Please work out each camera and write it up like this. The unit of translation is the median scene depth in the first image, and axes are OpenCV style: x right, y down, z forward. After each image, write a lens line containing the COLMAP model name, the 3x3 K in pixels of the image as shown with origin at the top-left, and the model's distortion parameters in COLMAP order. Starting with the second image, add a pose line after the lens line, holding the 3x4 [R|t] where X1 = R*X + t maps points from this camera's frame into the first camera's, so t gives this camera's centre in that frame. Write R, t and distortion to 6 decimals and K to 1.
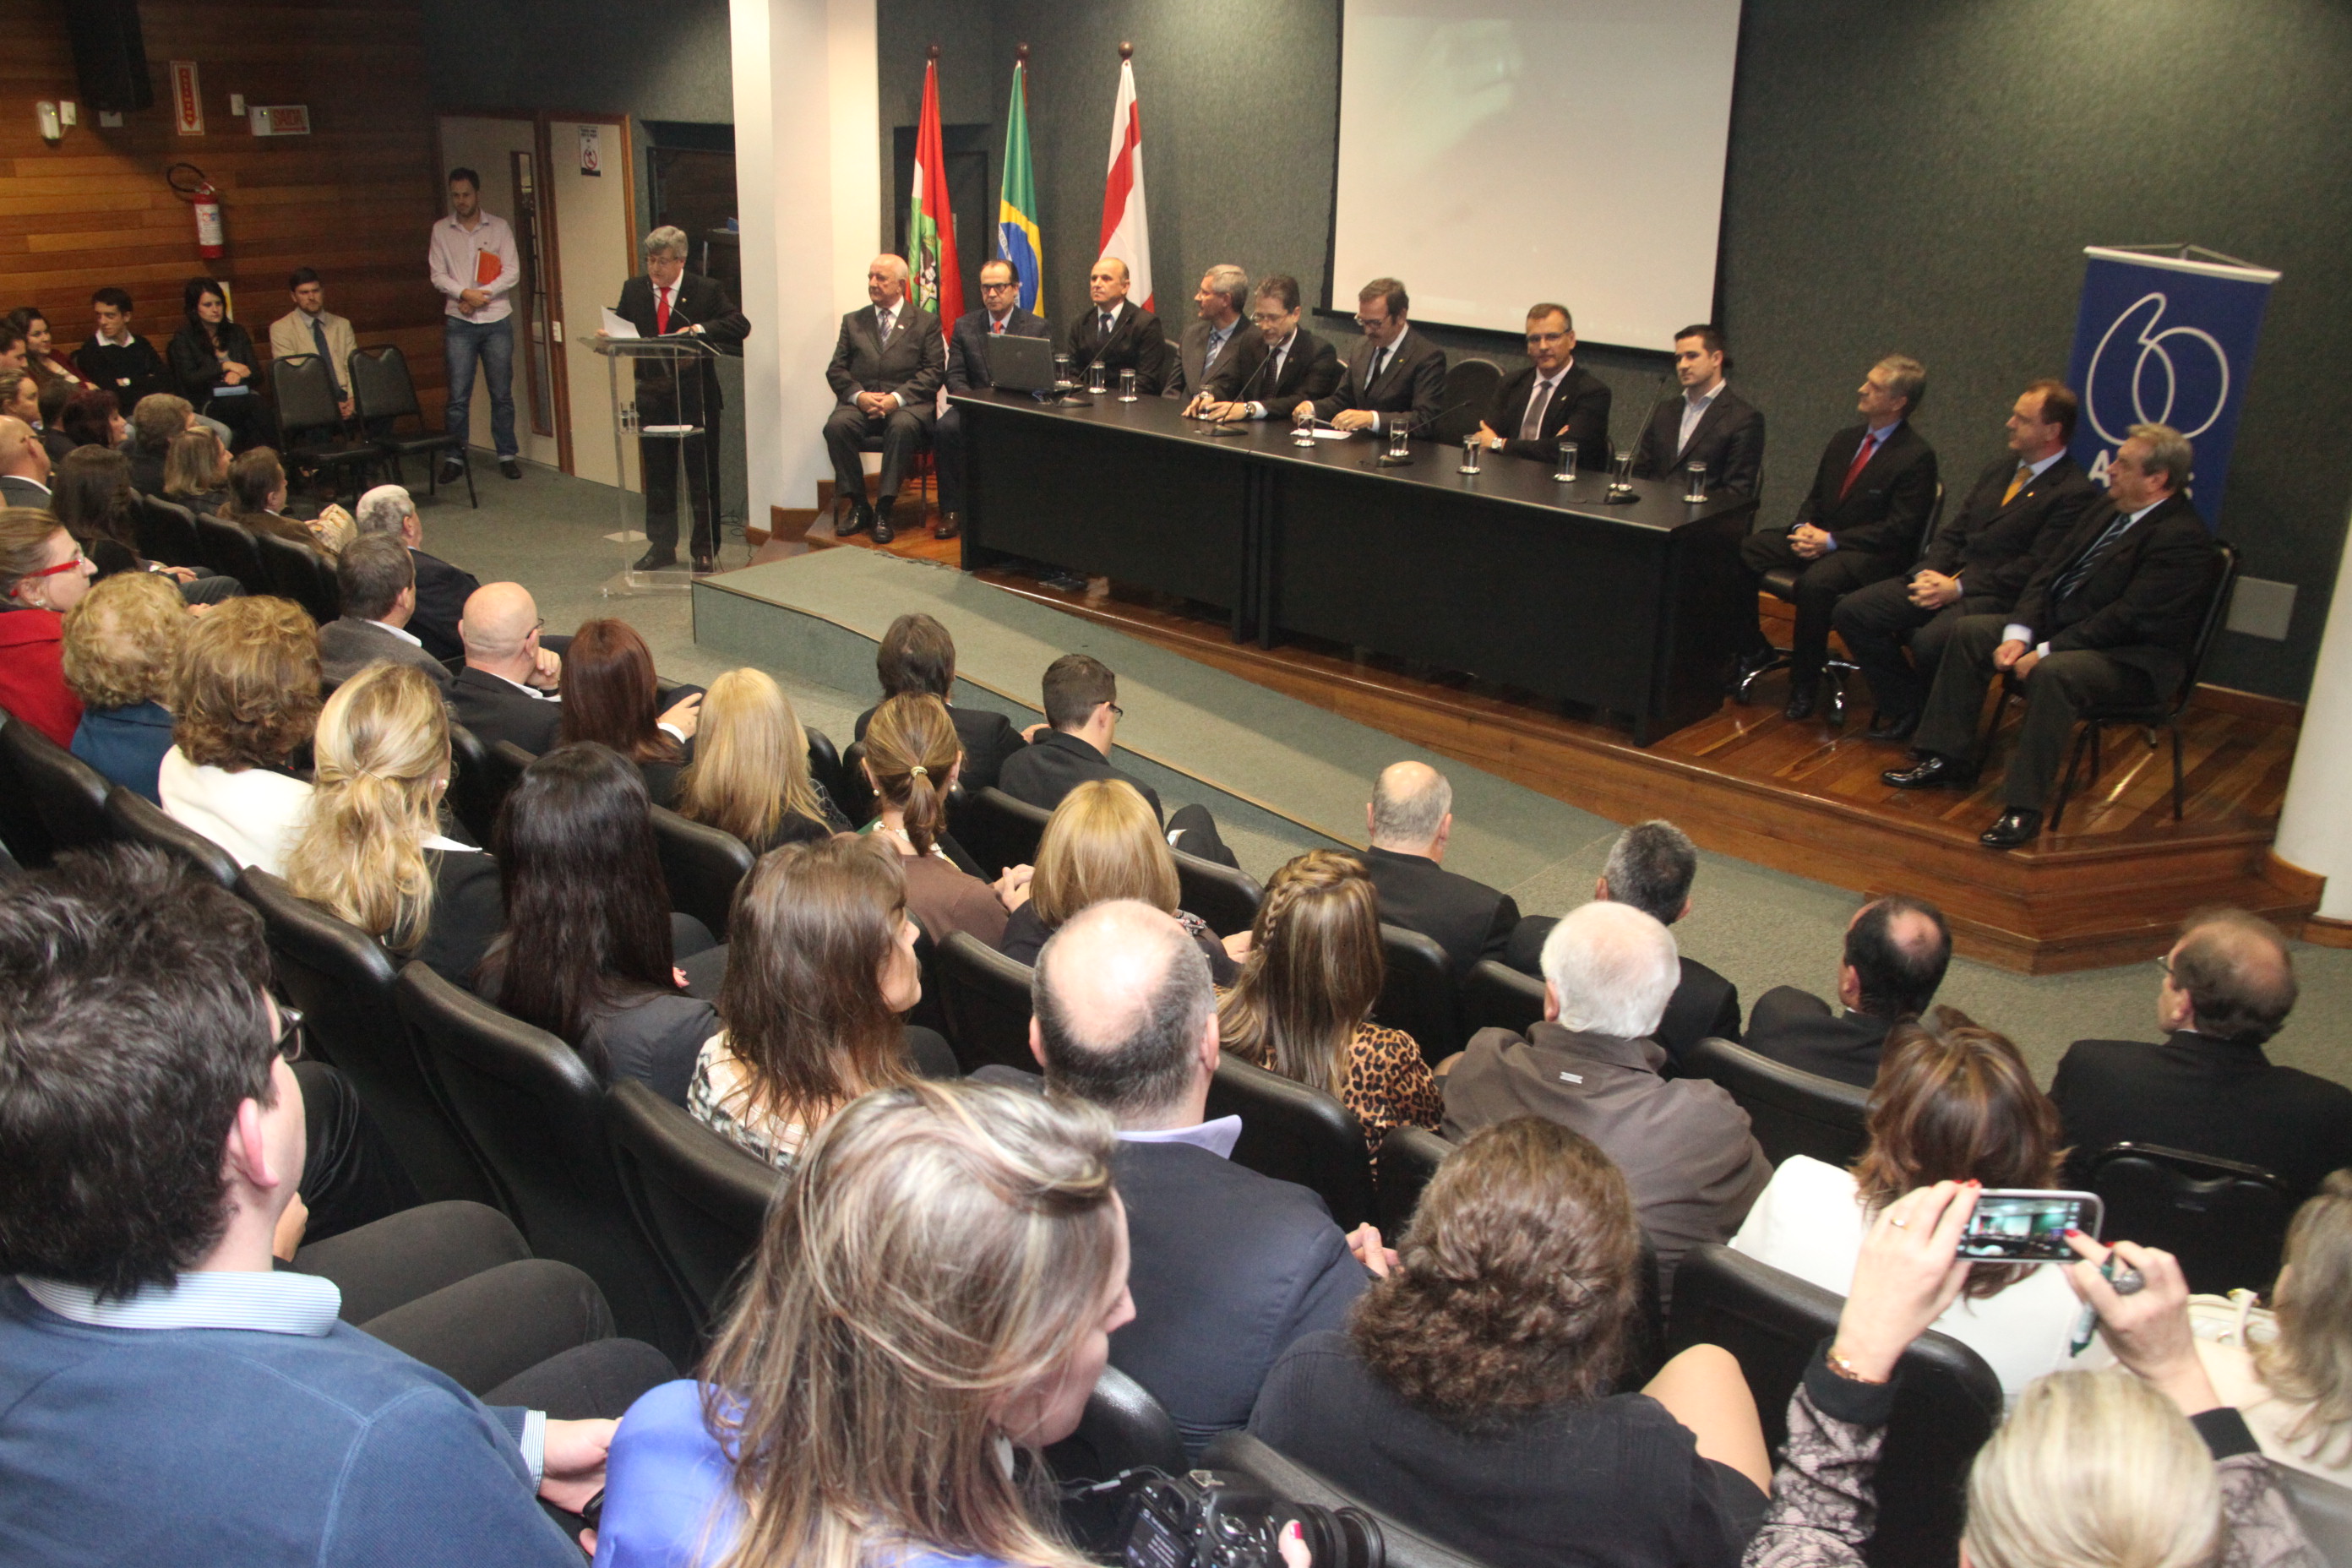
lens RADIAL K [[1984.0, 0, 1187.7], [0, 1984.0, 788.3], [0, 0, 1]] dist [-0.090552, 0.051333]
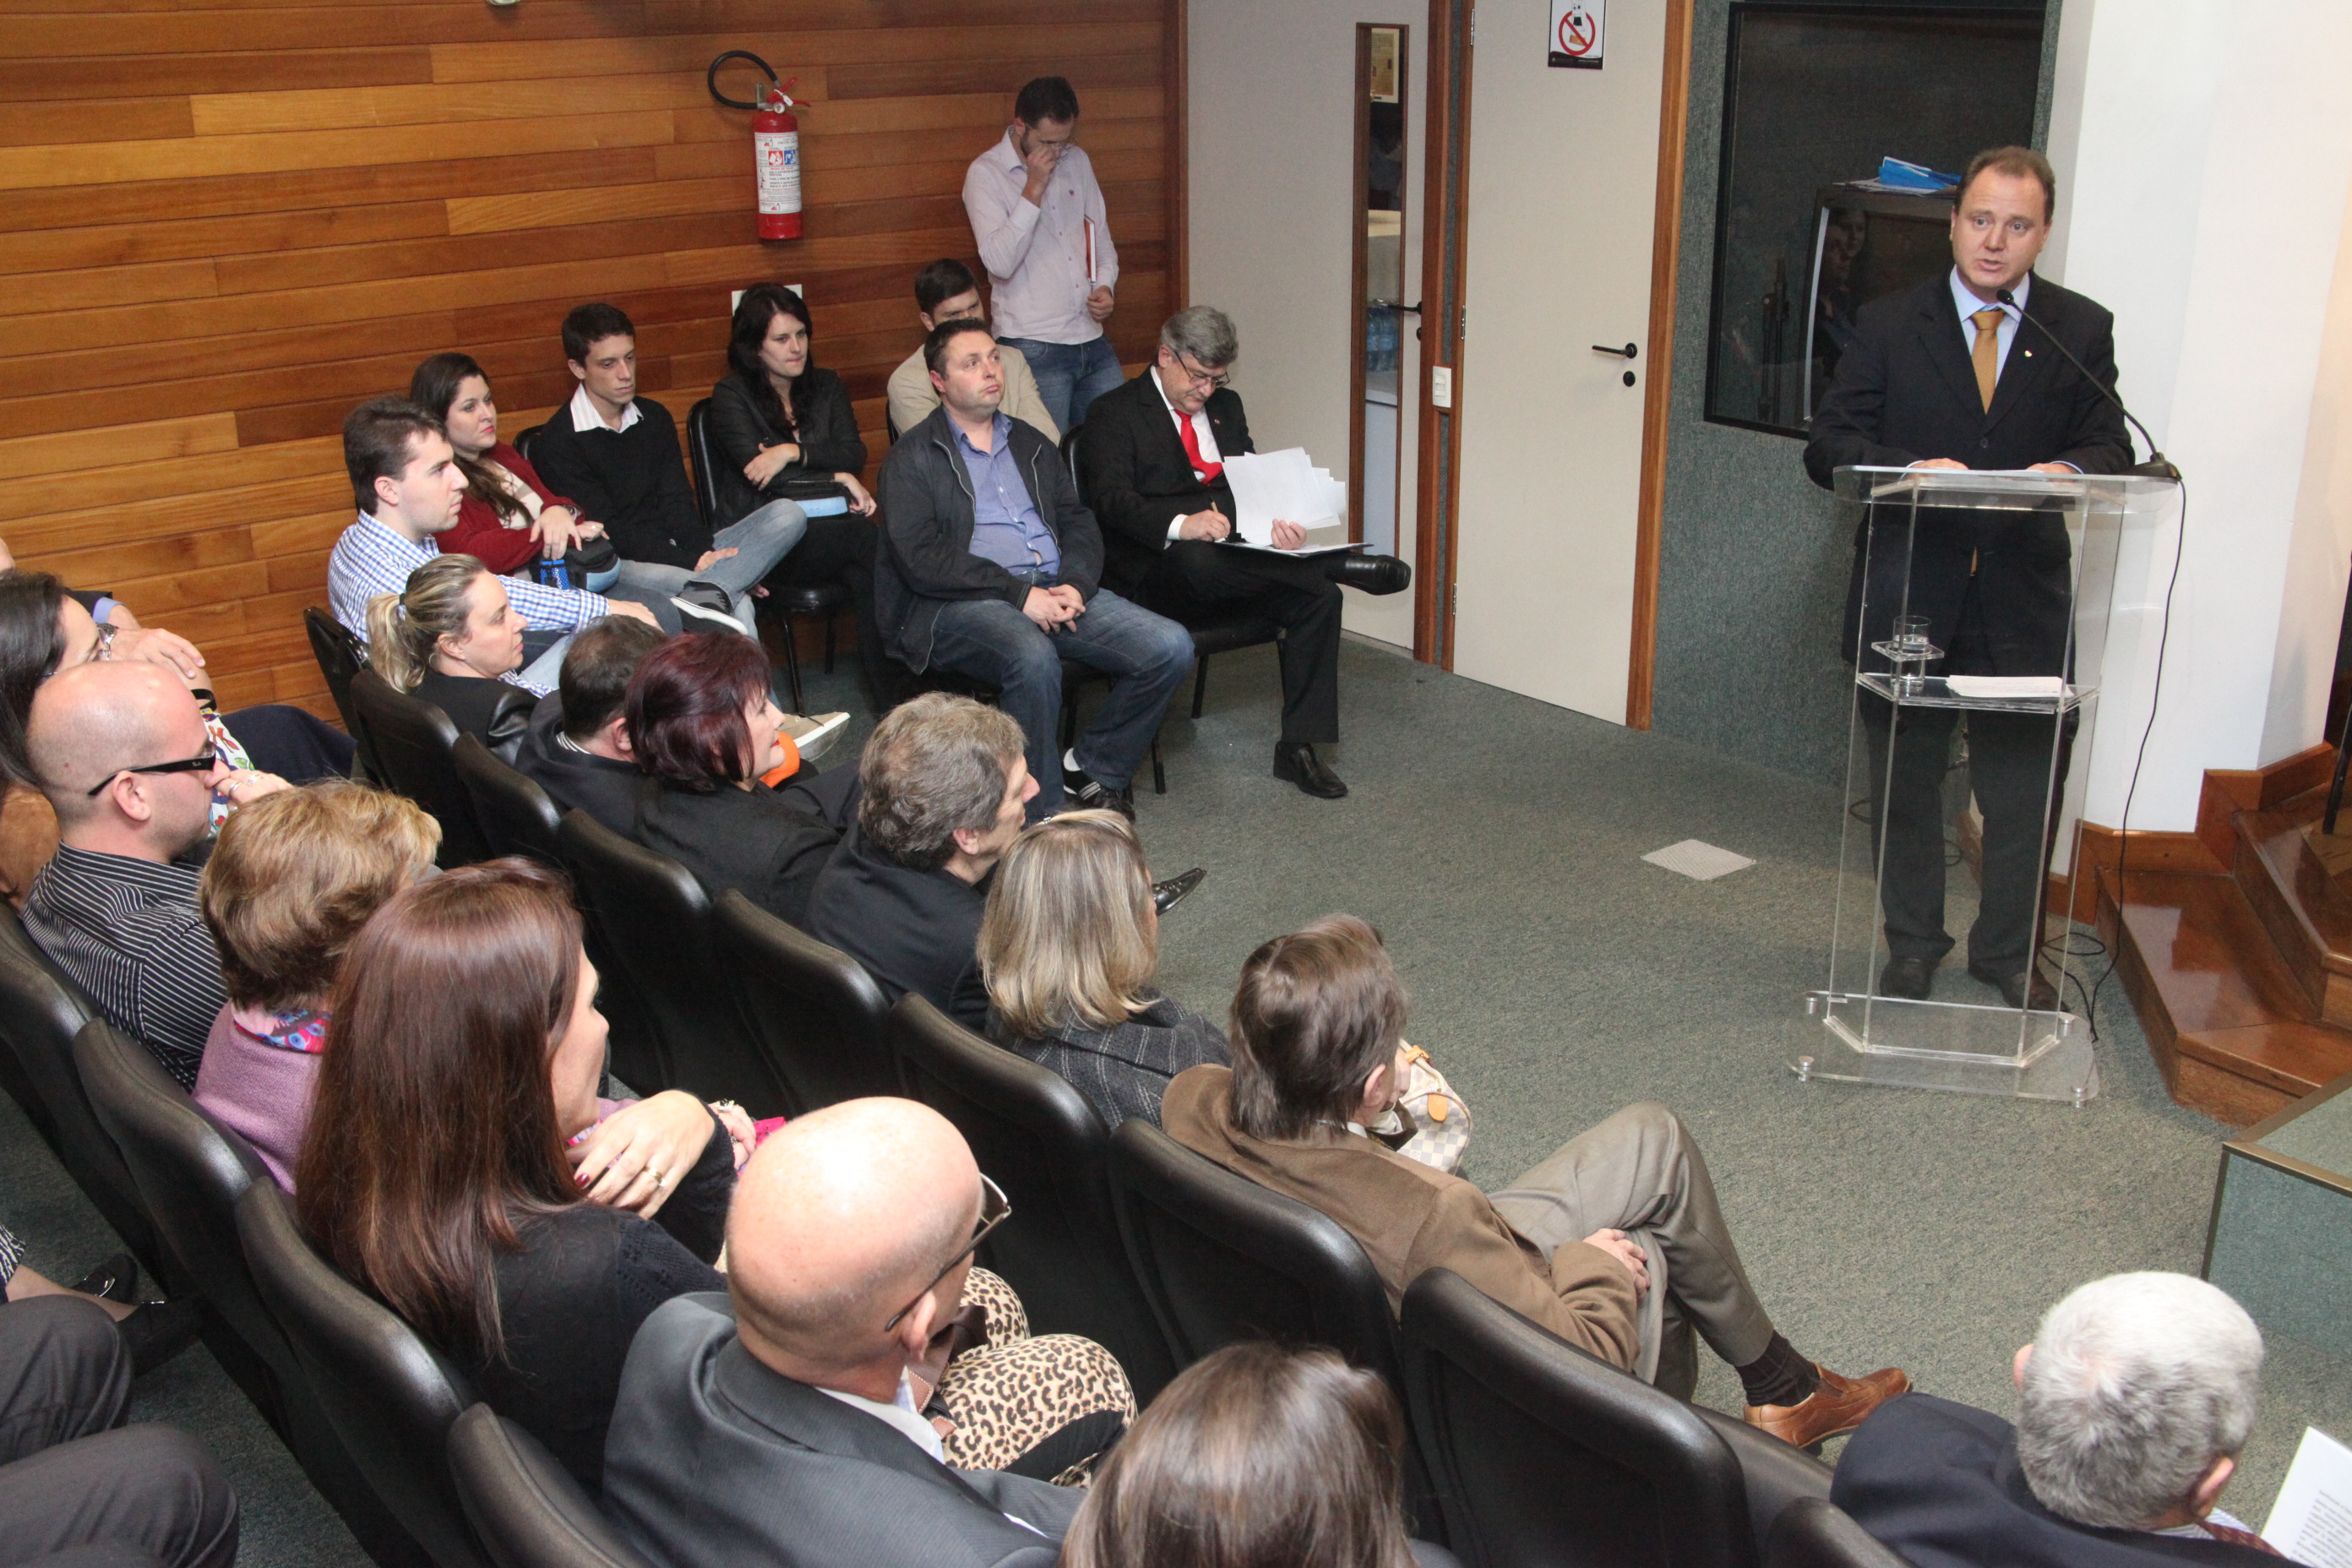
lens RADIAL K [[2506.1, 0, 1187.3], [0, 2506.1, 764.8], [0, 0, 1]] dist [-0.046318, 0.000000]
pose [[0.981712, 0.025891, -0.188602, -0.281359], [-0.032579, 0.998942, -0.032448, -0.123410], [0.187563, 0.037999, 0.981517, 0.399086]]
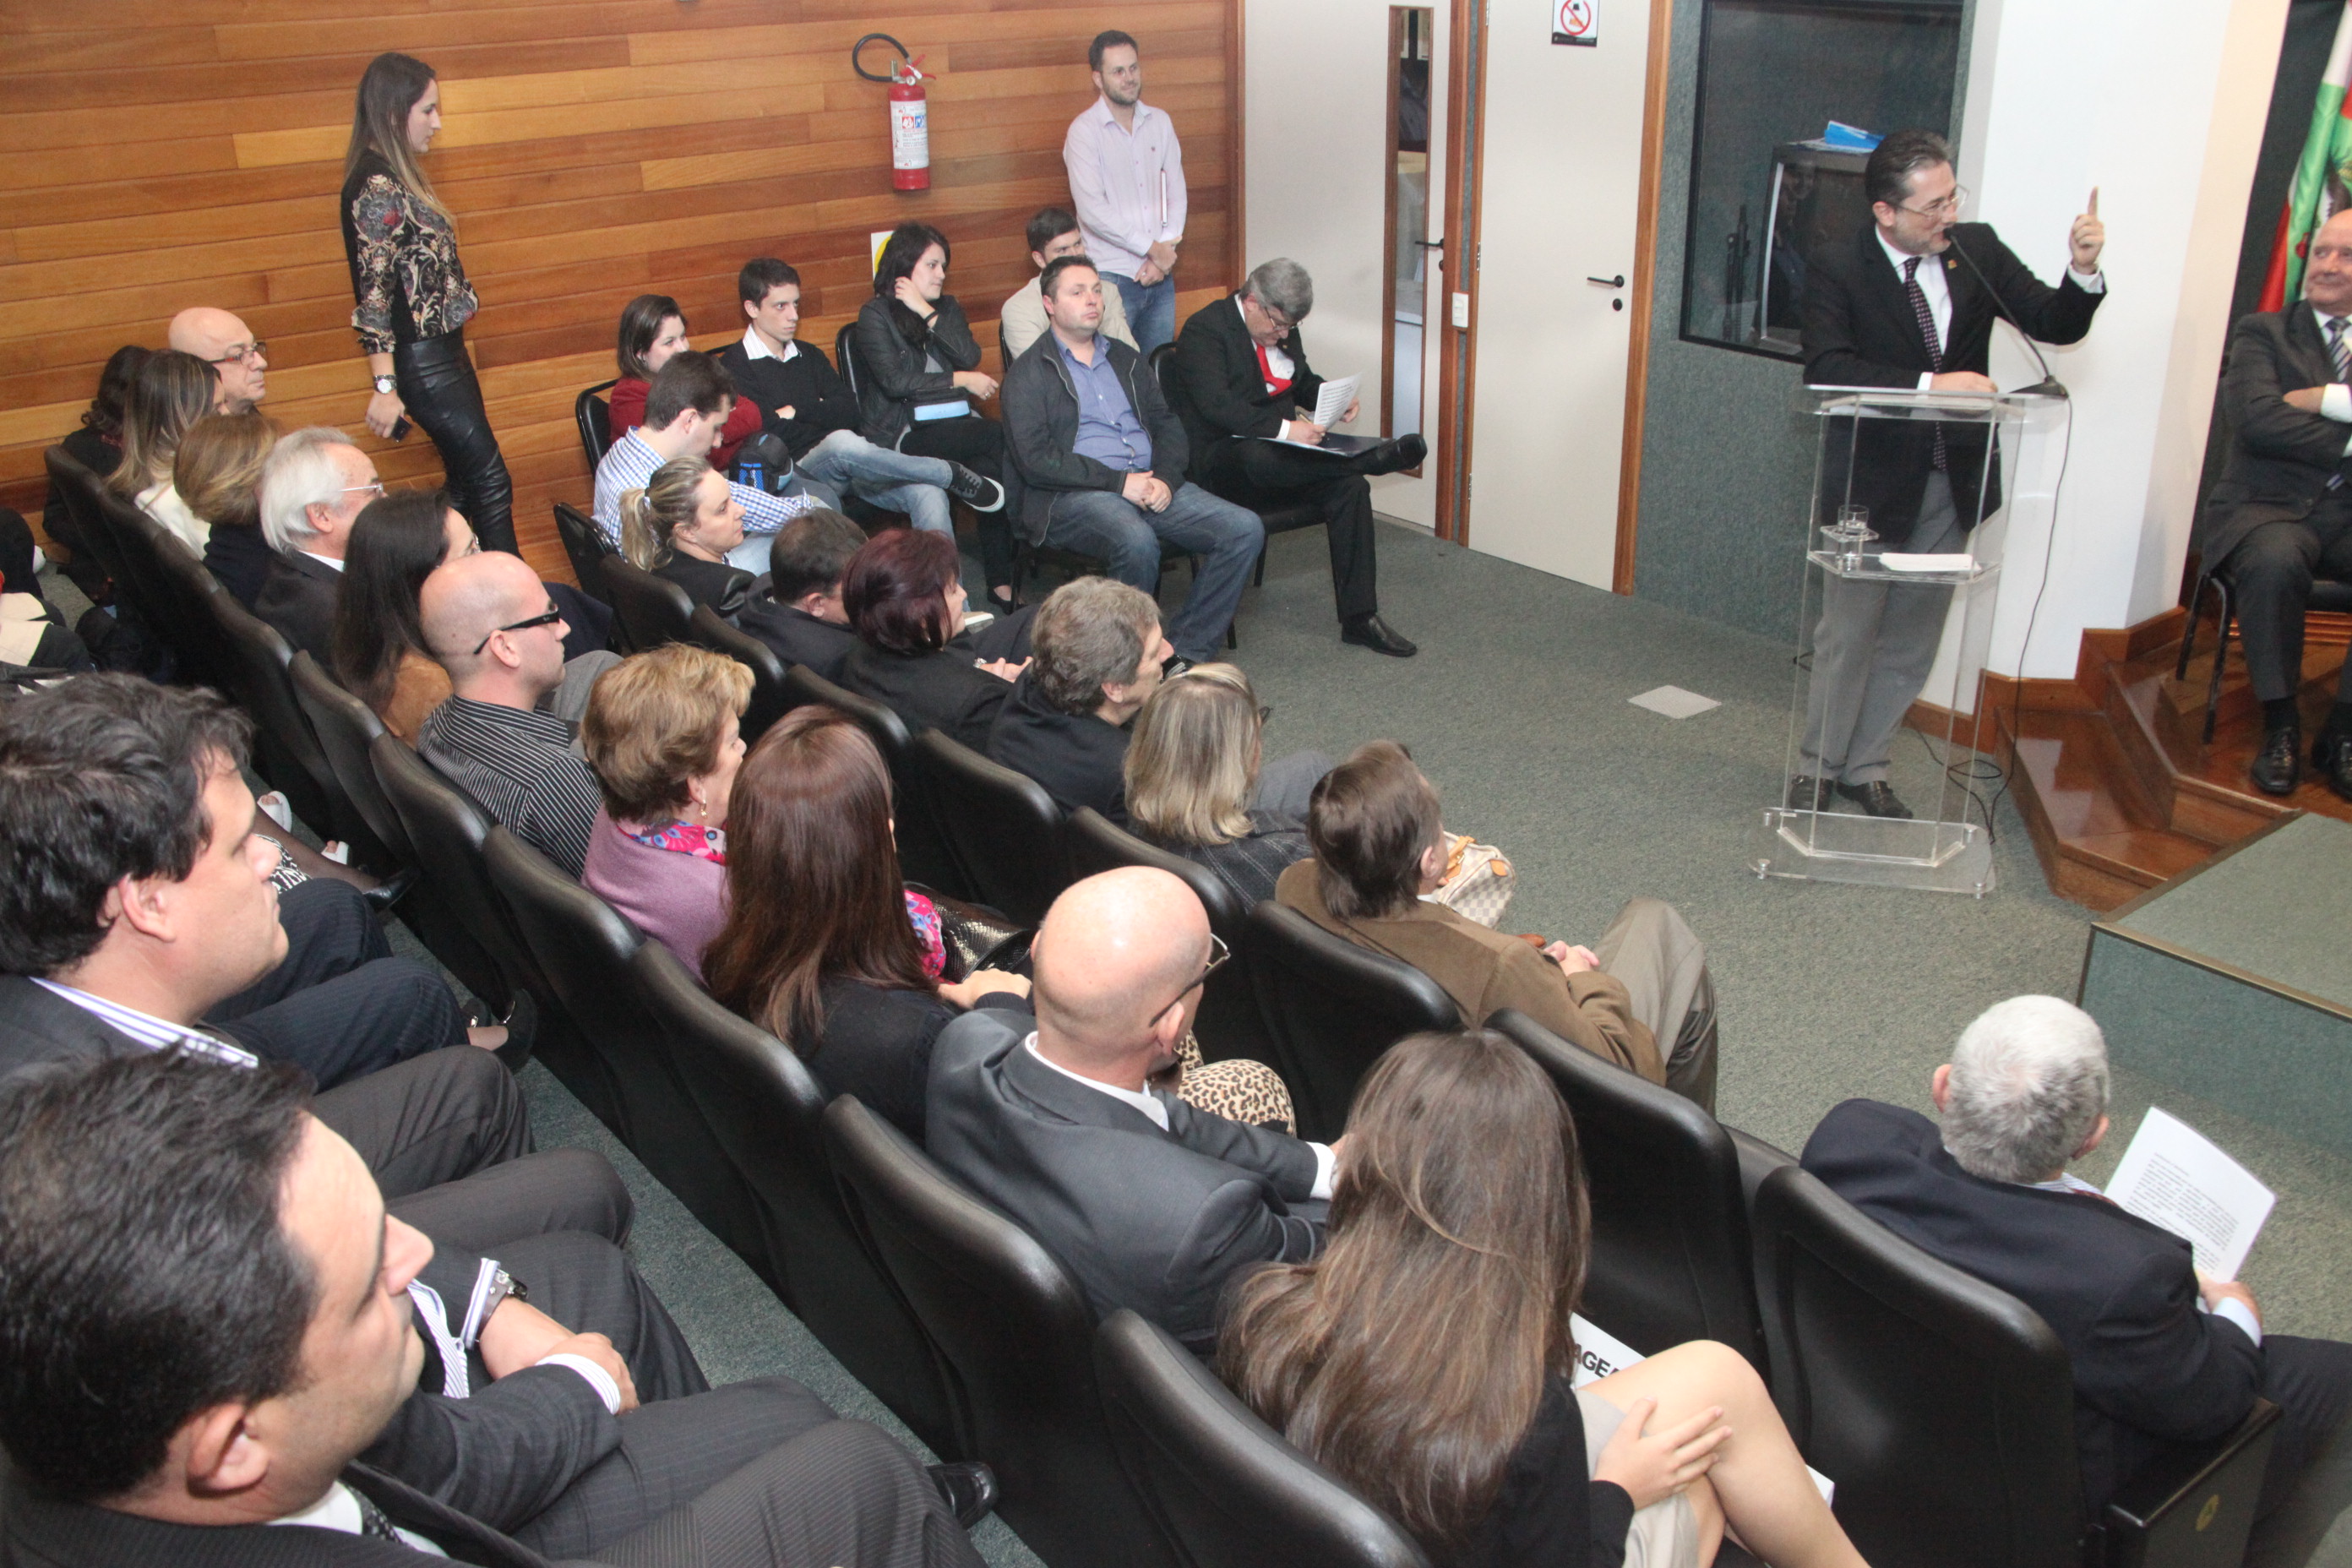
lens RADIAL K [[2157.7, 0, 1190.8], [0, 2157.7, 779.5], [0, 0, 1]] dist [-0.090554, 0.000000]
pose [[0.980469, 0.035691, -0.193408, -0.289419], [-0.027777, 0.998668, 0.043482, -0.124615], [0.194702, -0.037260, 0.980154, 0.364038]]
